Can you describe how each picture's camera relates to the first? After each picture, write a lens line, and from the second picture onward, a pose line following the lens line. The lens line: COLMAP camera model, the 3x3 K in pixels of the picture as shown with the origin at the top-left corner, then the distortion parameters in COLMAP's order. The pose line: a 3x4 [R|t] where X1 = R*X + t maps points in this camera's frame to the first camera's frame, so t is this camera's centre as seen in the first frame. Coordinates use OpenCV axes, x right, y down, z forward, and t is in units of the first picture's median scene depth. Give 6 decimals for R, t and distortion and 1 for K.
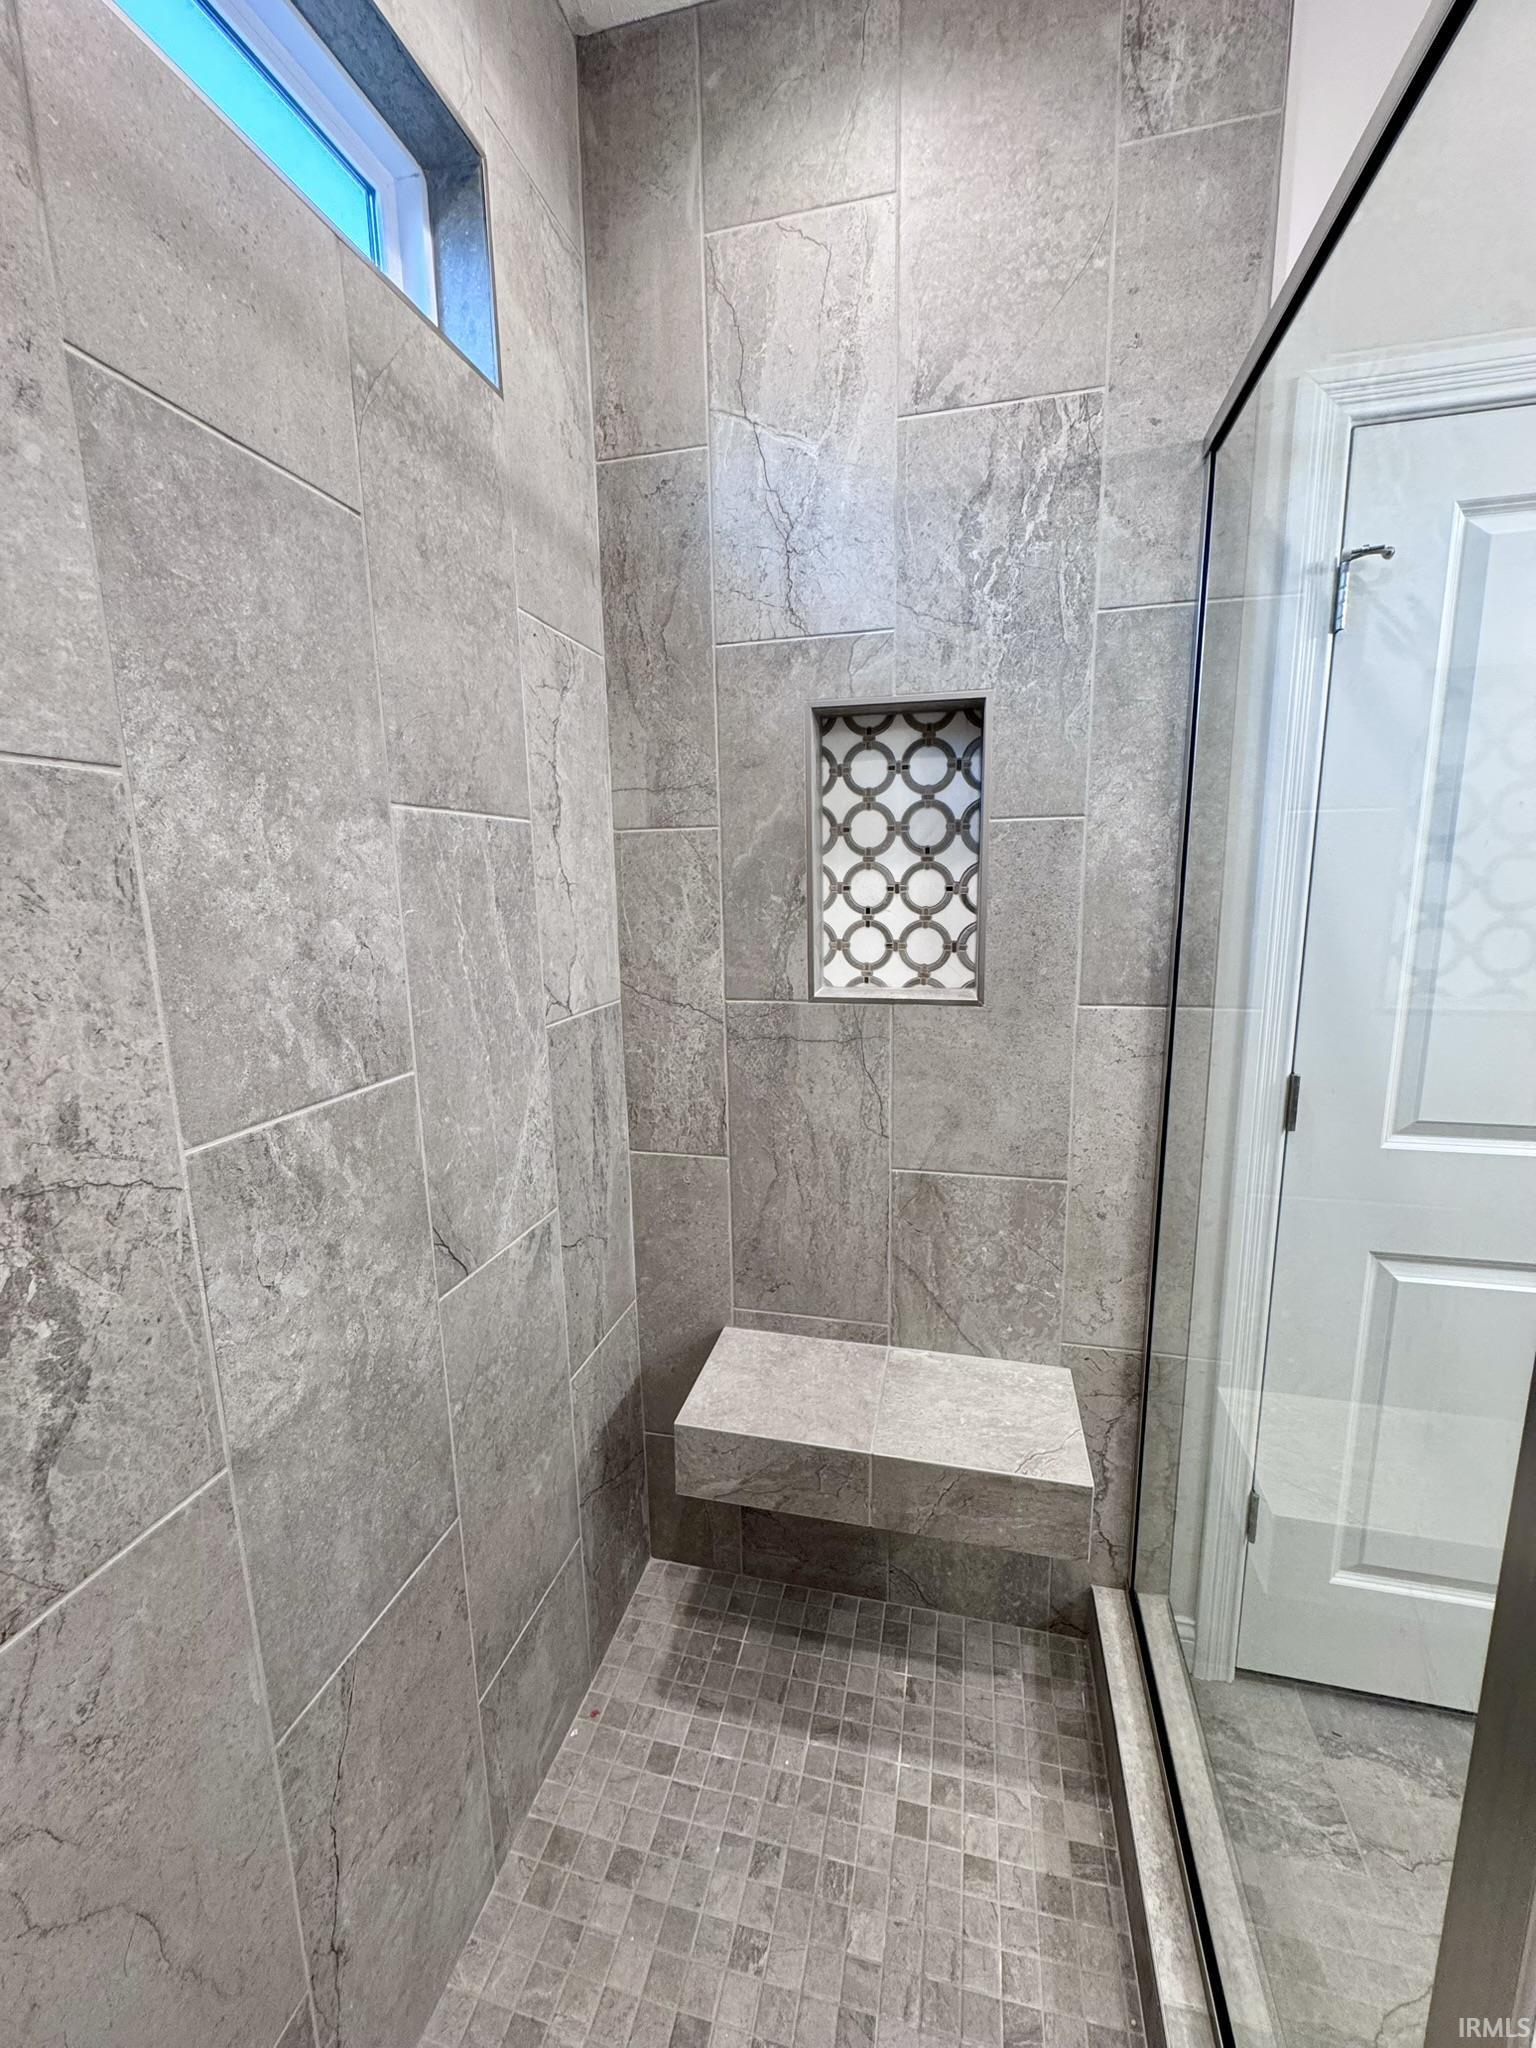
lens RADIAL K [[816.3, 0, 767.2], [0, 816.3, 1018.3], [0, 0, 1]] dist [-0.004125, 0.000741]
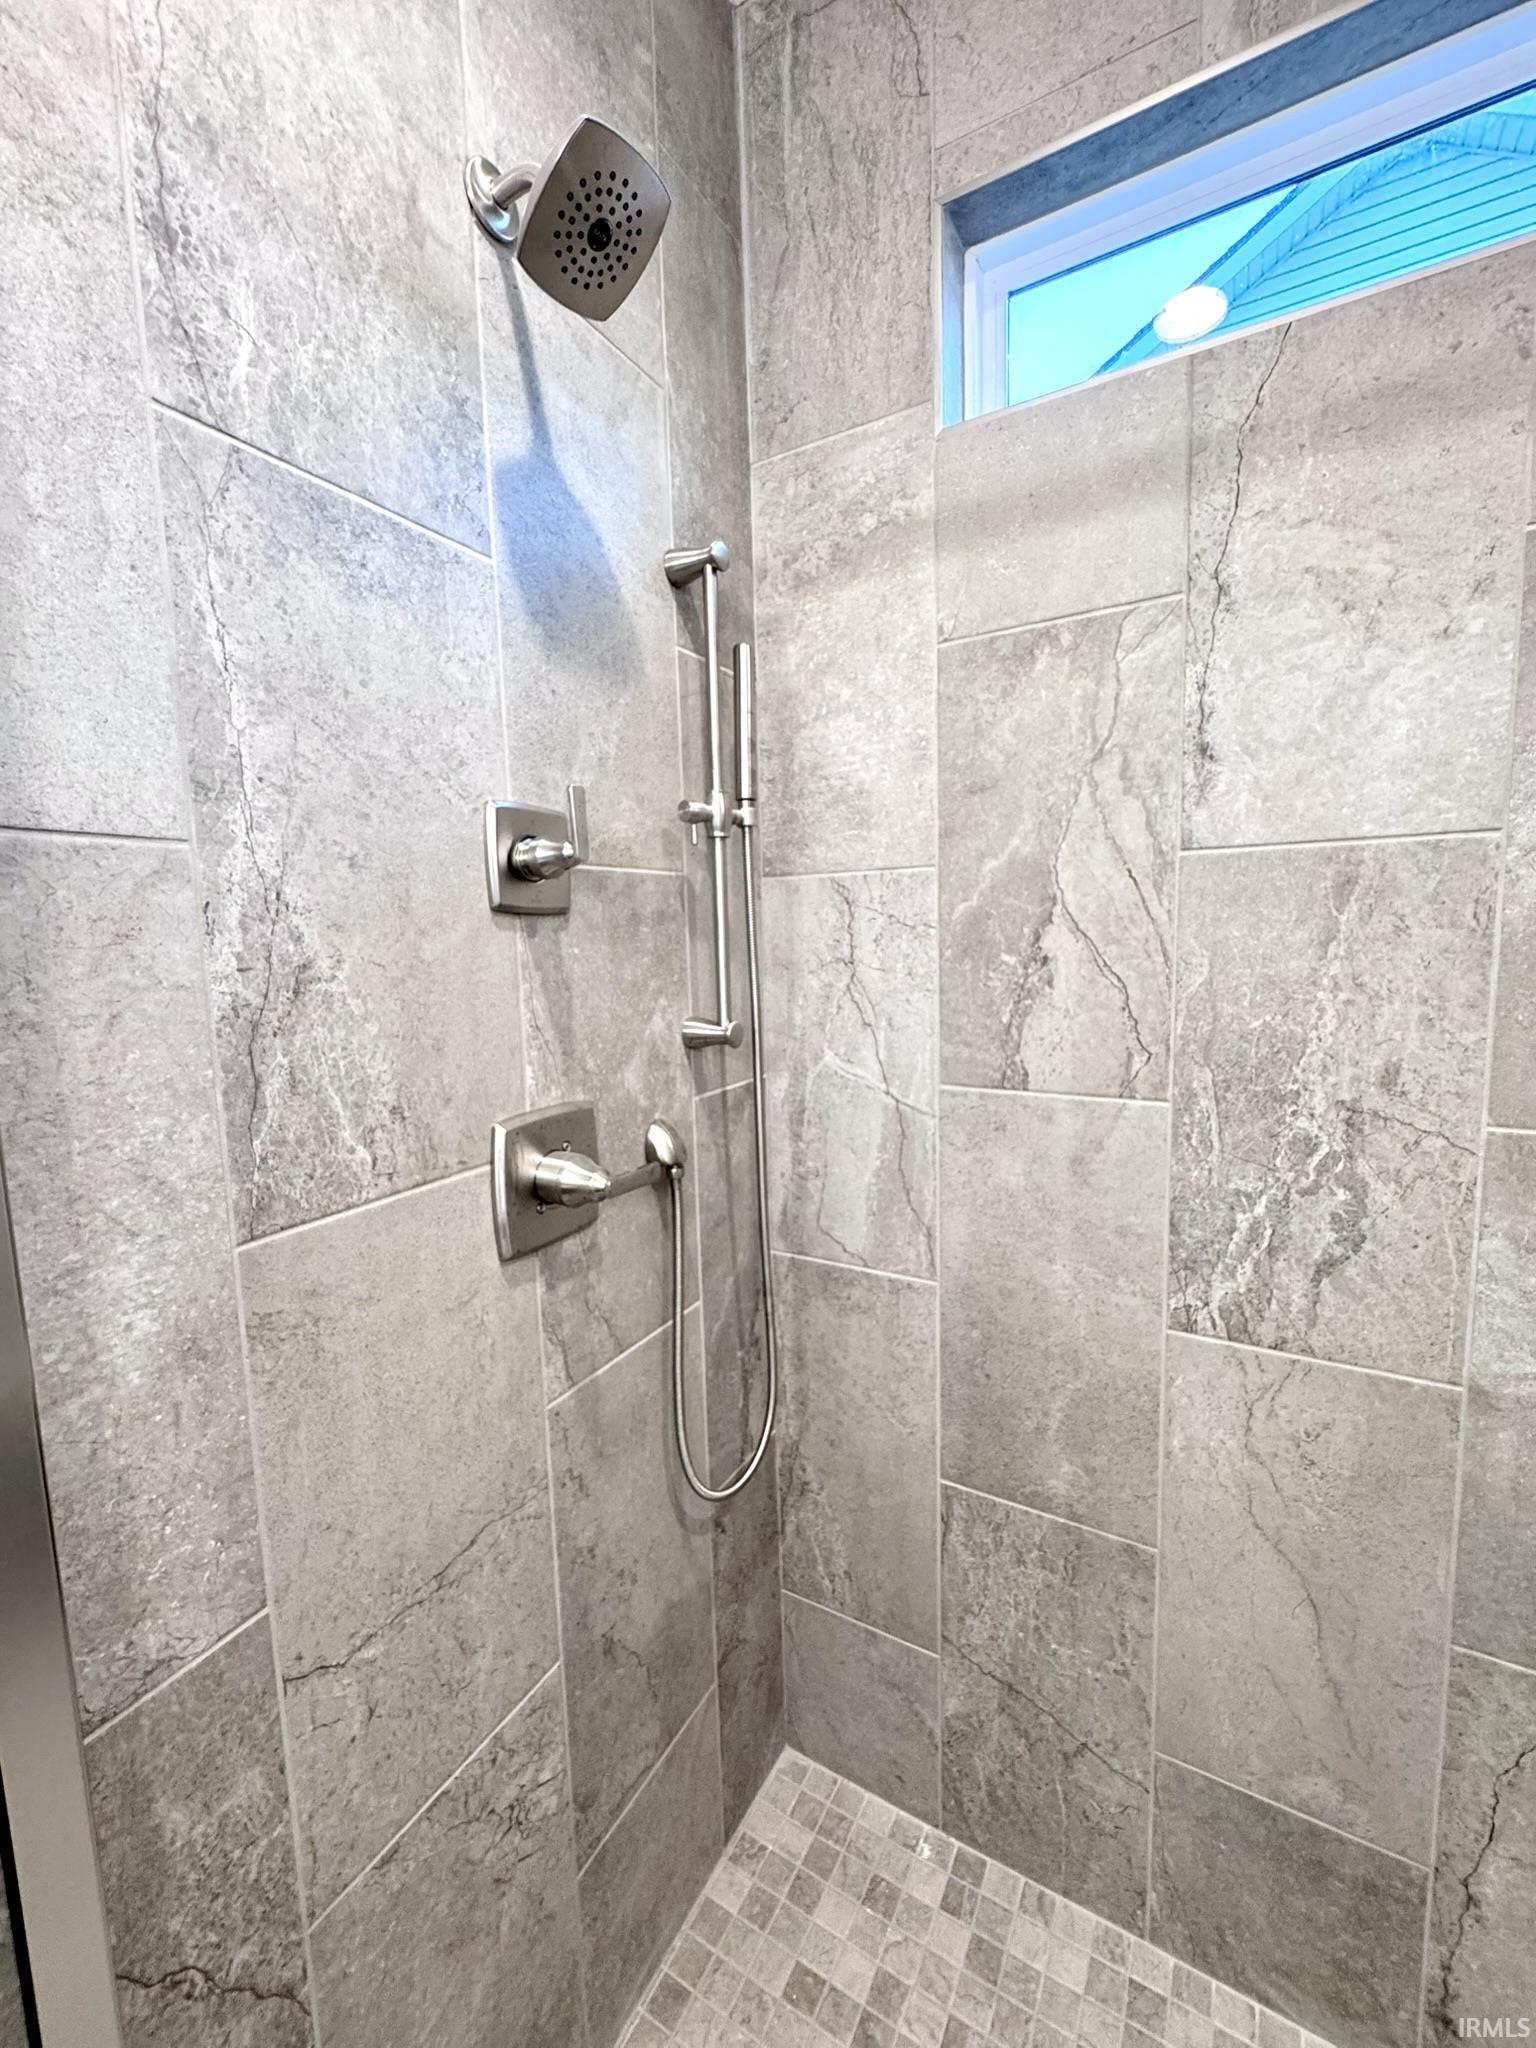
lens RADIAL K [[816.3, 0, 775.1], [0, 816.3, 1025.2], [0, 0, 1]] dist [-0.004125, 0.000741]
pose [[-0.277201, 0.126522, -0.952445, 0.446104], [-0.136165, 0.976114, 0.169296, -0.031199], [0.951114, 0.176618, -0.253352, 0.138585]]
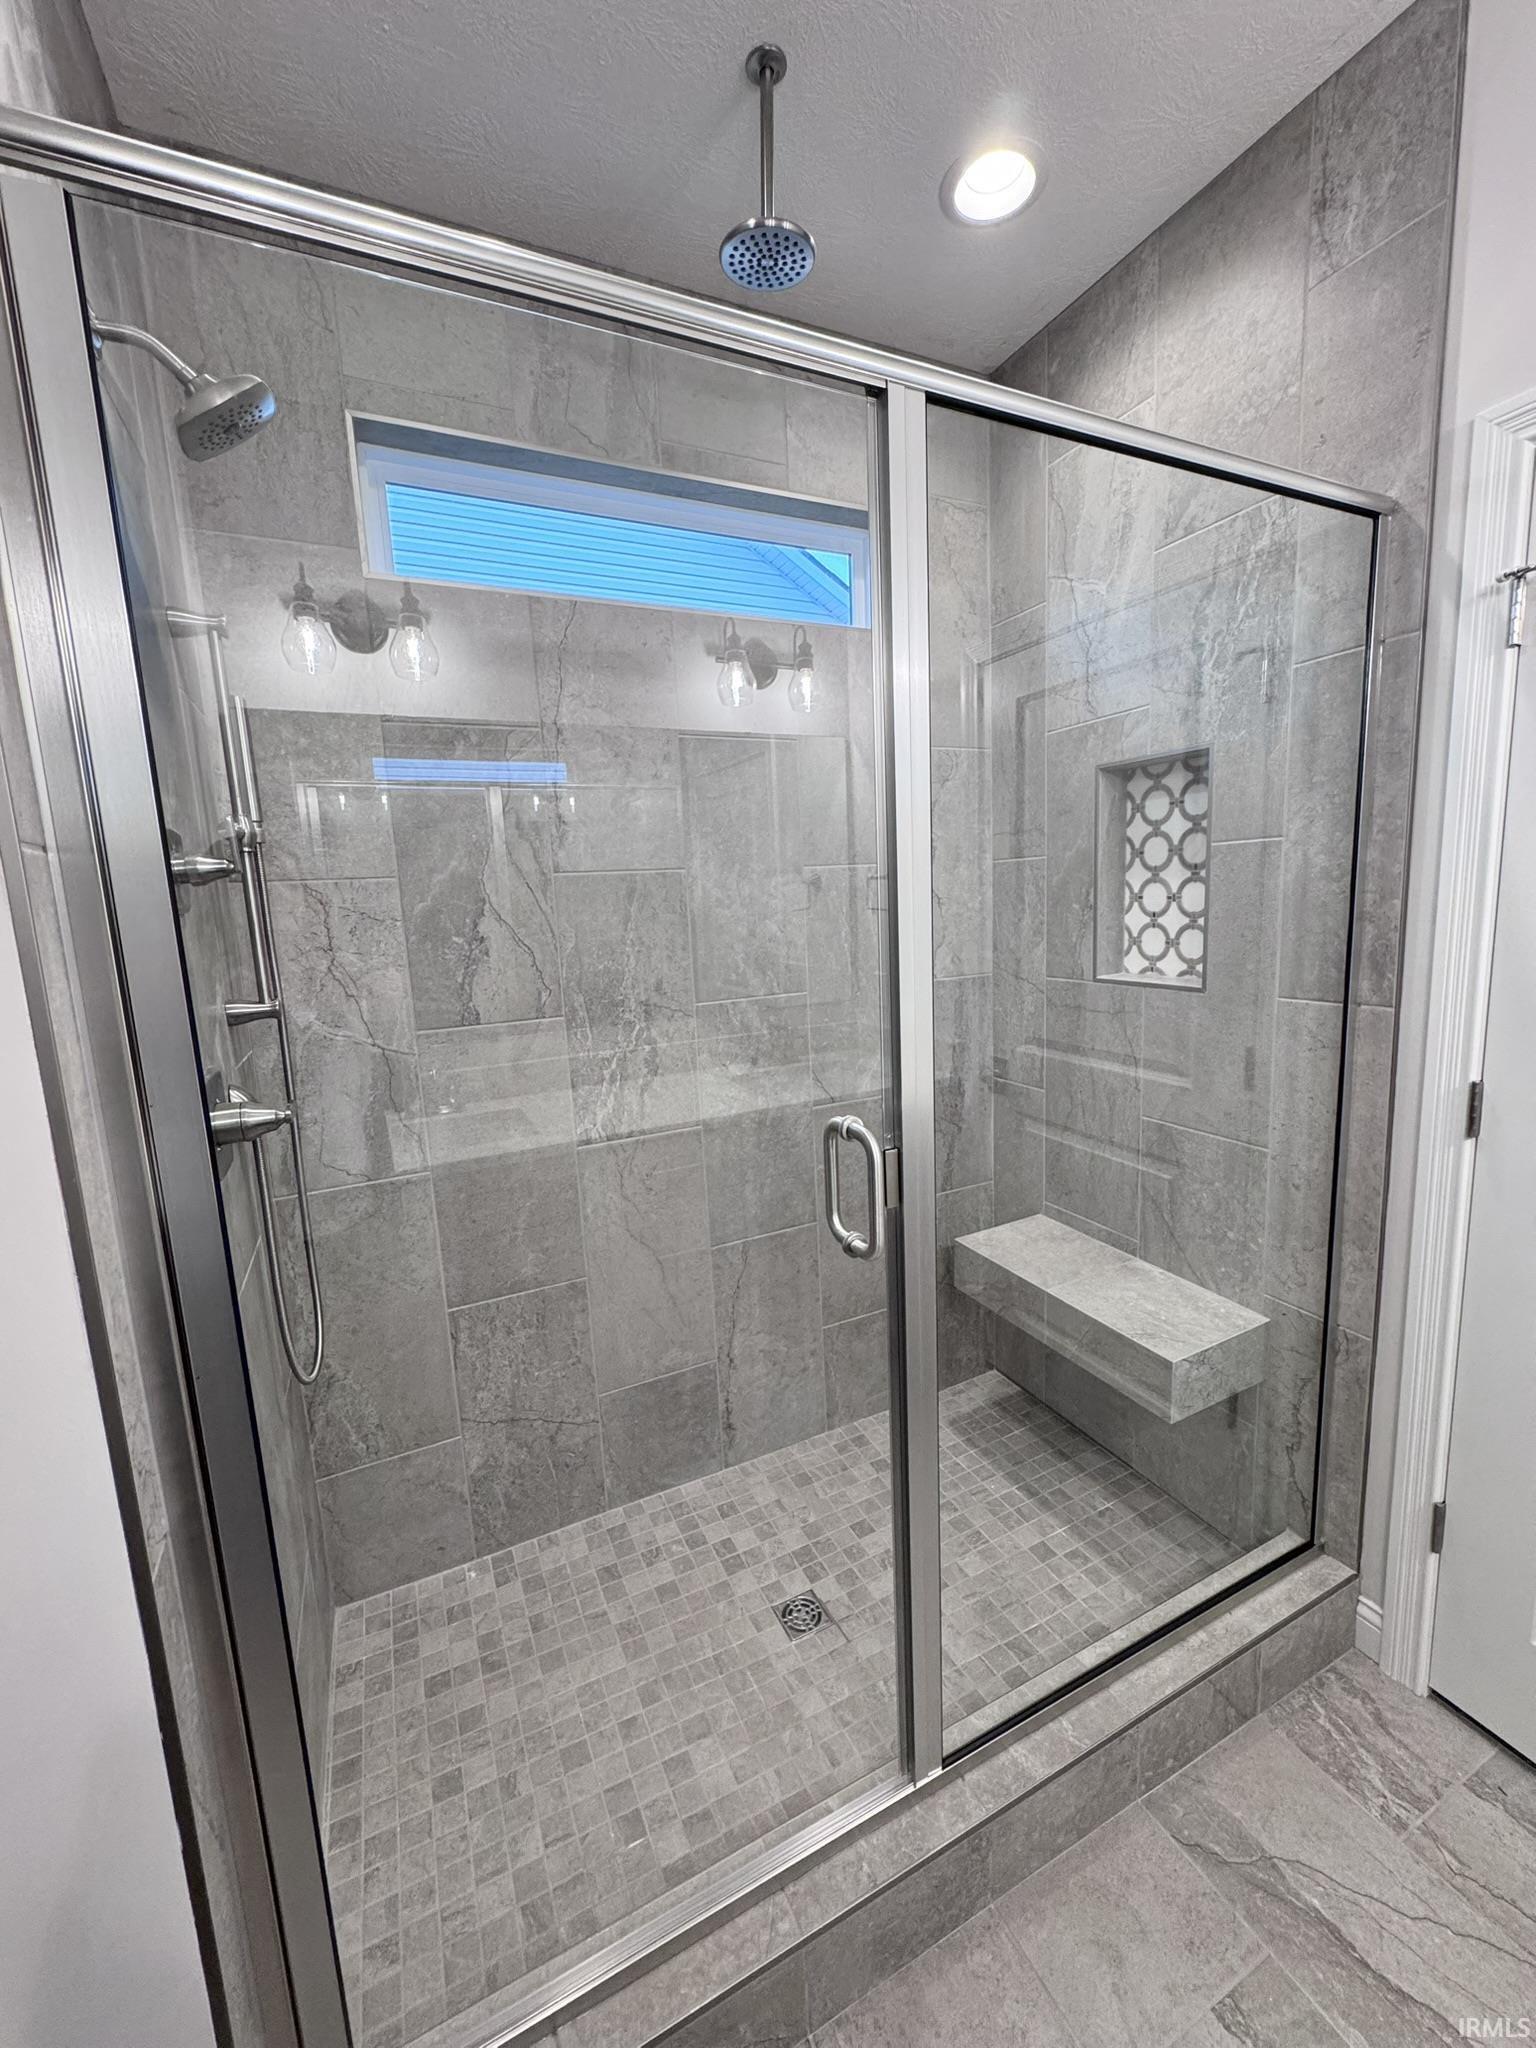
lens RADIAL K [[816.3, 0, 770.1], [0, 816.3, 1013.6], [0, 0, 1]] dist [-0.004125, 0.000741]
pose [[0.635125, 0.098221, -0.766139, 0.911430], [-0.096341, 0.994210, 0.047595, 0.023415], [0.766378, 0.043582, 0.640910, -0.338713]]
